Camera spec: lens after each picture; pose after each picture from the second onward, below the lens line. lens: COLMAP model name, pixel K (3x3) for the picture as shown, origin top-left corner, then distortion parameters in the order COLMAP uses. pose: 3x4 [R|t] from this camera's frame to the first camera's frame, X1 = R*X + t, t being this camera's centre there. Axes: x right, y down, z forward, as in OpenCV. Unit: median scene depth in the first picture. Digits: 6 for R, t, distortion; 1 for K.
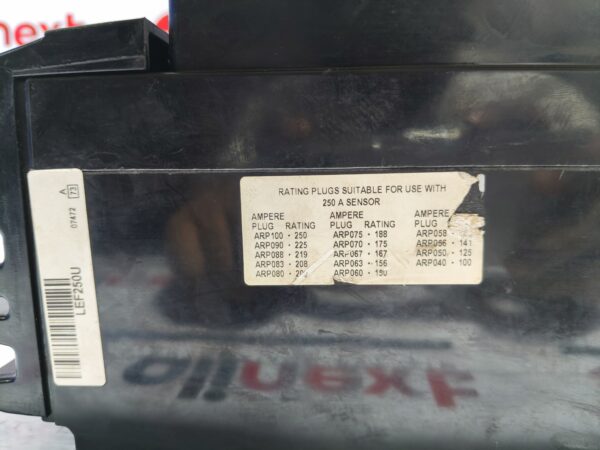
lens RADIAL K [[486.6, 0, 300.0], [0, 486.6, 225.0], [0, 0, 1]] dist [-0.010970, -0.003899]
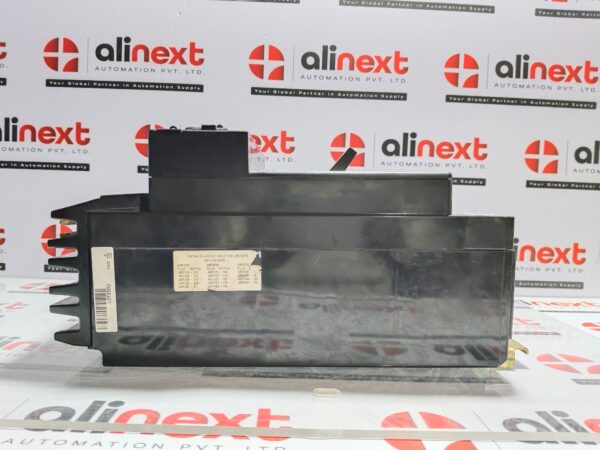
lens RADIAL K [[486.6, 0, 300.0], [0, 486.6, 225.0], [0, 0, 1]] dist [-0.010970, -0.003899]
pose [[0.995674, 0.012130, 0.092120, 0.325263], [-0.006937, 0.998379, -0.056483, -0.092741], [-0.092656, 0.055600, 0.994145, -1.747577]]
